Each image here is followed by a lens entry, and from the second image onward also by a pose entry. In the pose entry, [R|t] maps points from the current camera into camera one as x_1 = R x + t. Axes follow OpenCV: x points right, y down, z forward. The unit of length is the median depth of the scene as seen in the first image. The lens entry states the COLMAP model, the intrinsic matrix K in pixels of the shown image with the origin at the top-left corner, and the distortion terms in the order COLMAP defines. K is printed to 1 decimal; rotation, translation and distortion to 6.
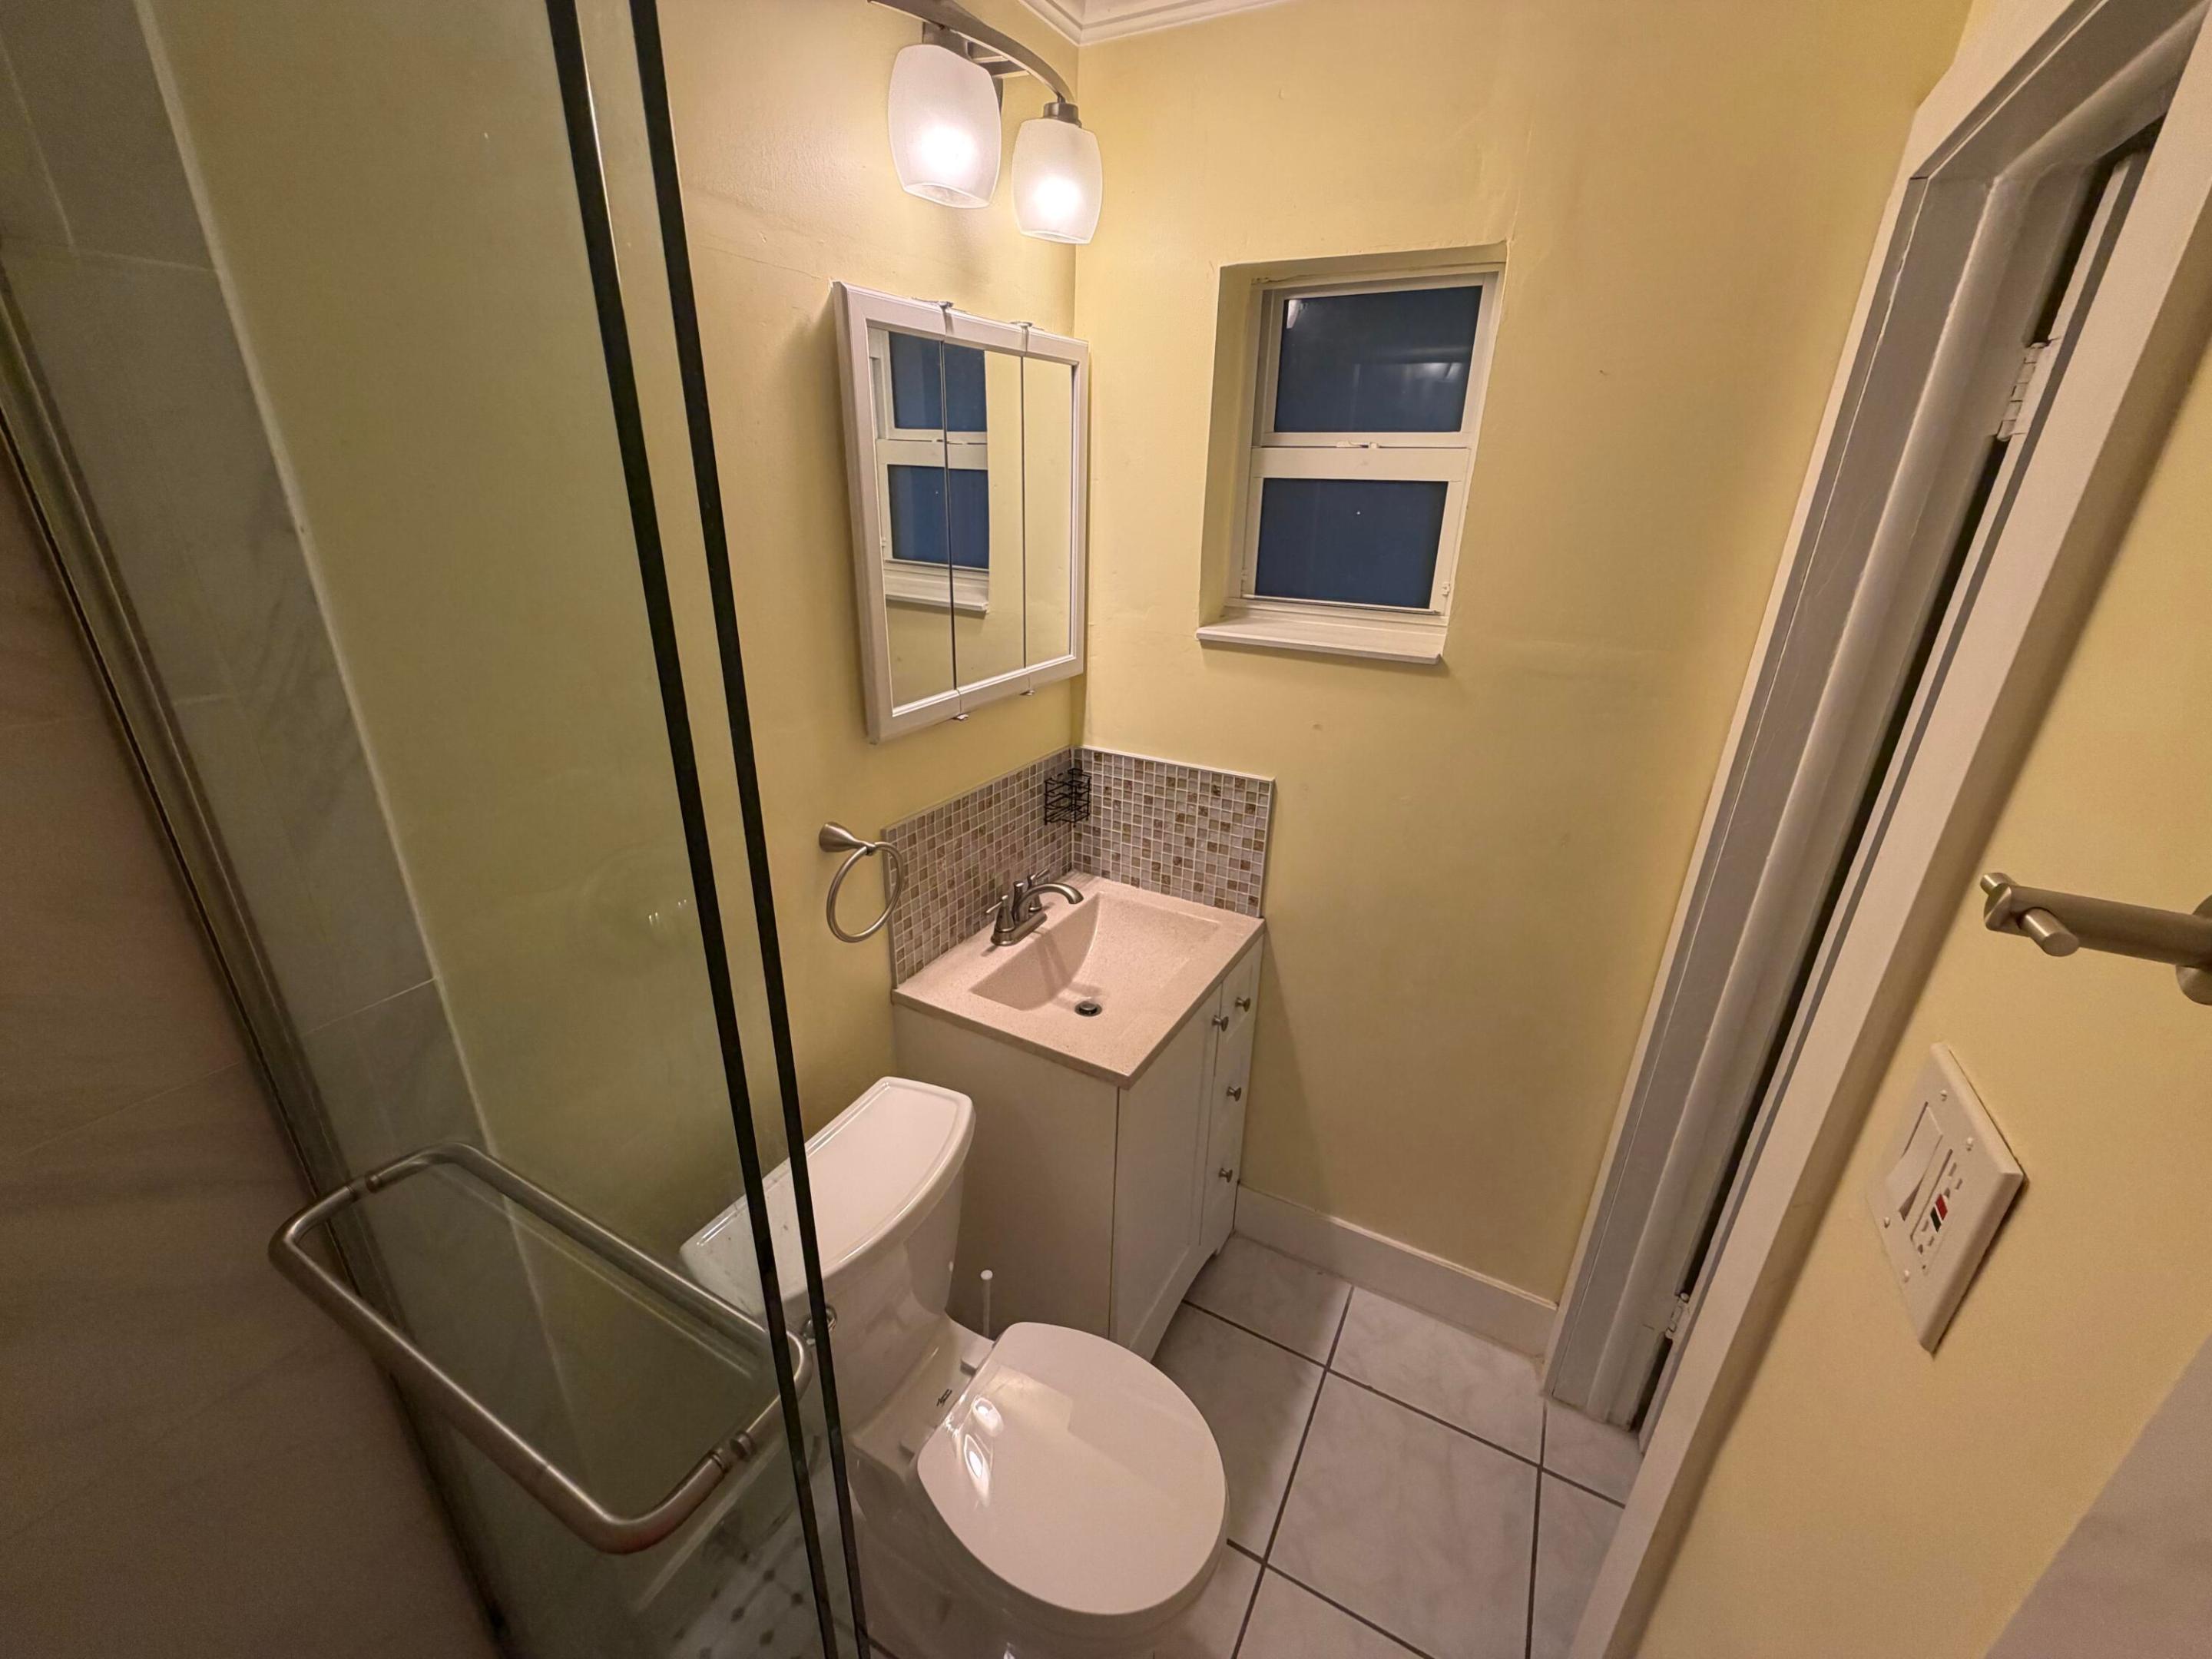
lens RADIAL K [[886.1, 0, 1101.1], [0, 886.1, 833.7], [0, 0, 1]] dist [-0.000175, -0.000036]
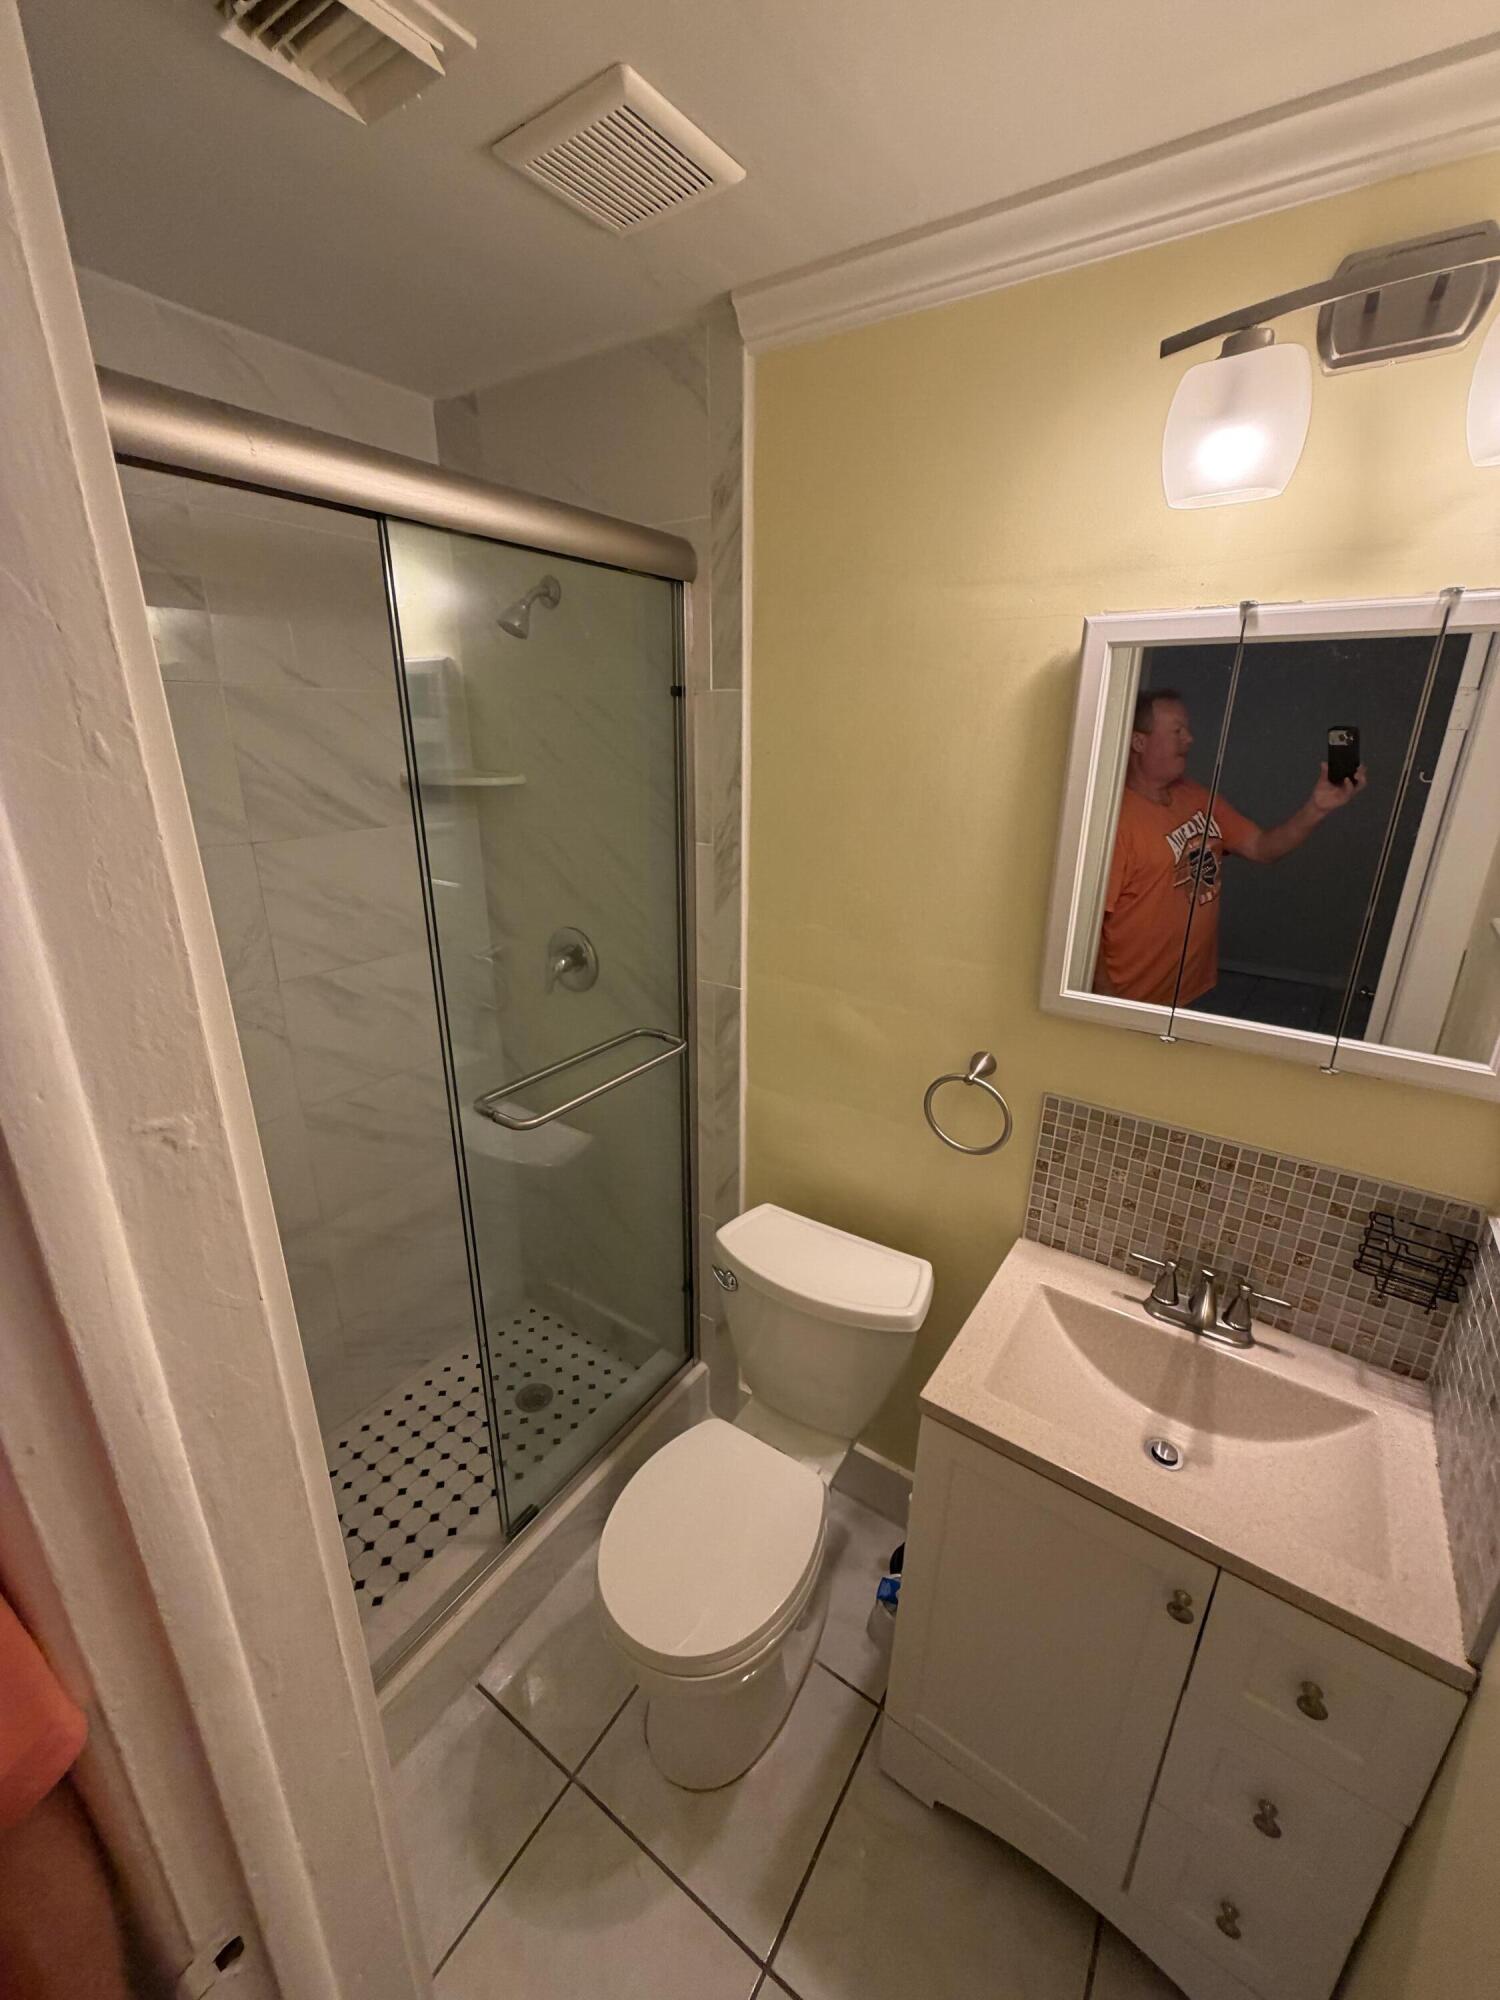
lens RADIAL K [[801.2, 0, 745.7], [0, 801.2, 995.2], [0, 0, 1]] dist [-0.000175, -0.000036]
pose [[-0.098048, 0.293186, -0.951015, 0.584394], [-0.393691, 0.866237, 0.307638, -0.225965], [0.913999, 0.404569, 0.030492, 0.503517]]
